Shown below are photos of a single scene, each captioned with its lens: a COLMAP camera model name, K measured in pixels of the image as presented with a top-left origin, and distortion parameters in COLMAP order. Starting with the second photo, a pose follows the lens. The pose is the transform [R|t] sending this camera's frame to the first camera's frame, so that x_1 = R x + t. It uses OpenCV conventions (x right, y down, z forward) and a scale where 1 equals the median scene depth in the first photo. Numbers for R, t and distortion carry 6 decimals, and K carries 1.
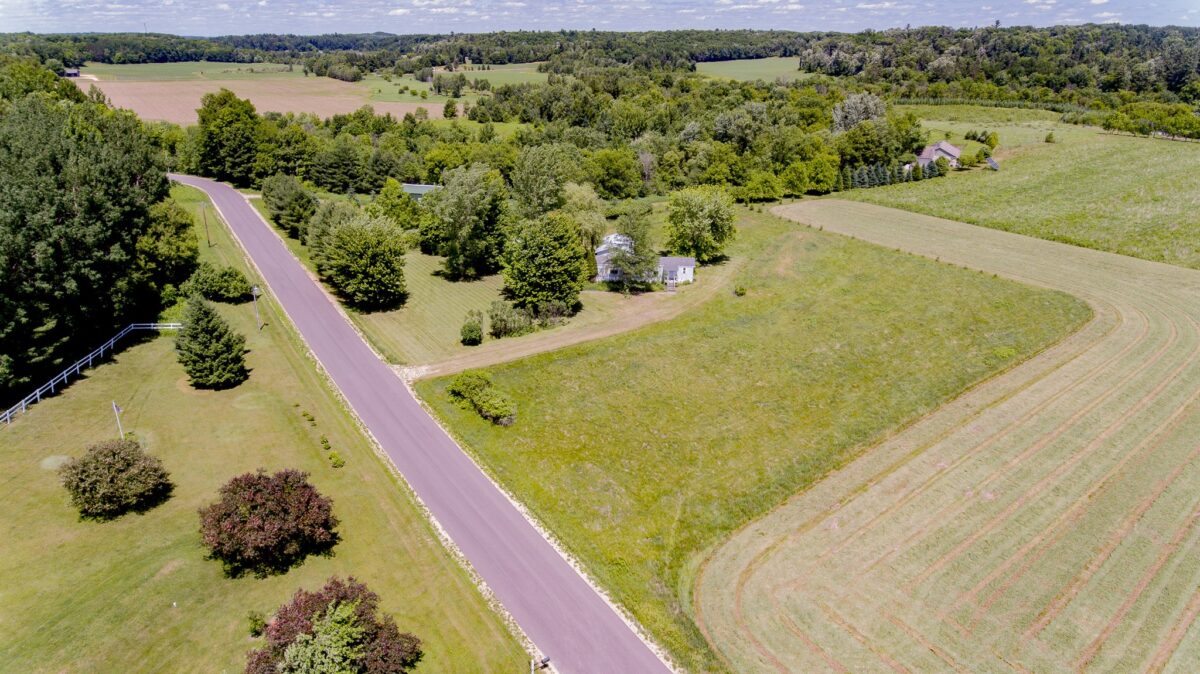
lens RADIAL K [[709.3, 0, 582.7], [0, 709.3, 333.0], [0, 0, 1]] dist [-0.019182, 0.002755]
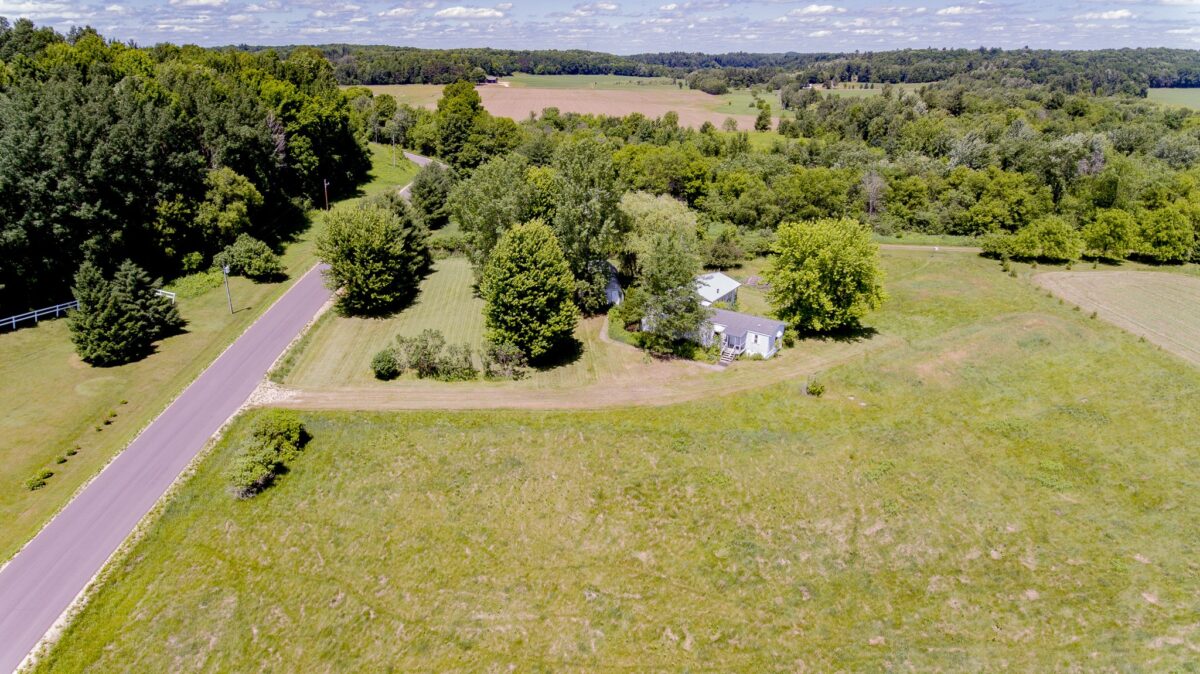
lens RADIAL K [[709.3, 0, 582.7], [0, 709.3, 333.0], [0, 0, 1]] dist [-0.019182, 0.002755]
pose [[0.858248, 0.186516, -0.478145, 0.206084], [-0.199022, 0.979678, 0.024919, -0.049577], [0.473076, 0.073775, 0.877927, 0.216567]]
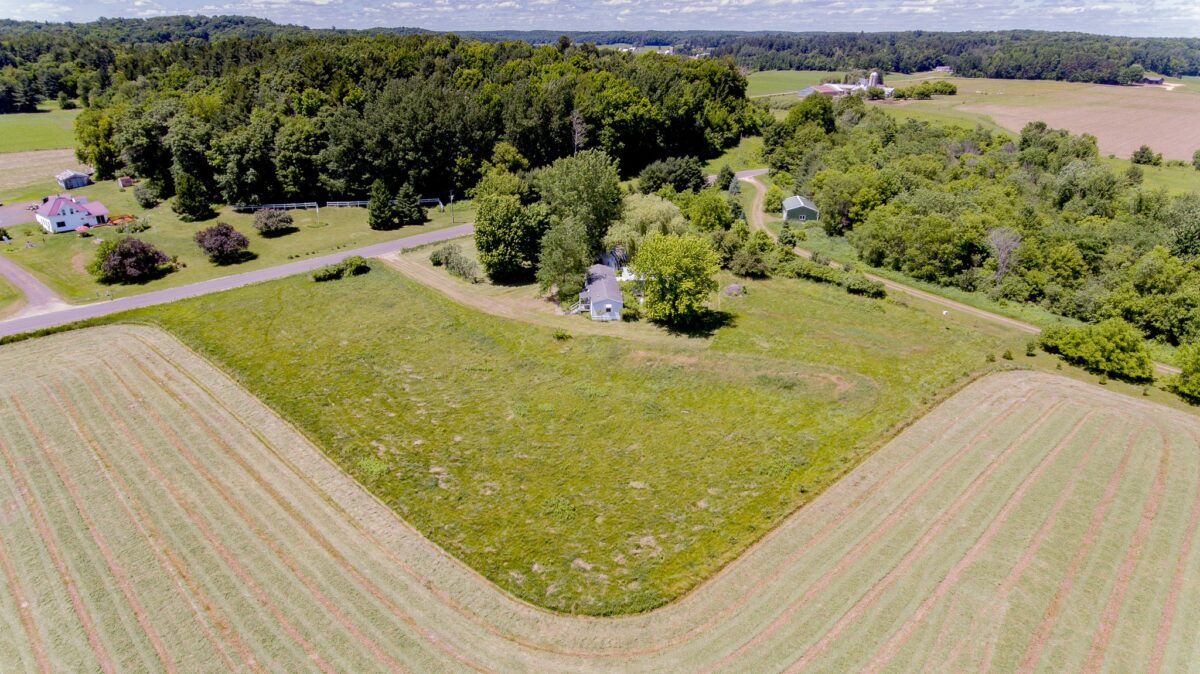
lens RADIAL K [[709.3, 0, 582.7], [0, 709.3, 333.0], [0, 0, 1]] dist [-0.019182, 0.002755]
pose [[0.147634, 0.382276, -0.912178, 0.648040], [-0.385423, 0.871610, 0.302894, -0.214047], [0.910853, 0.306857, 0.276017, 0.477440]]
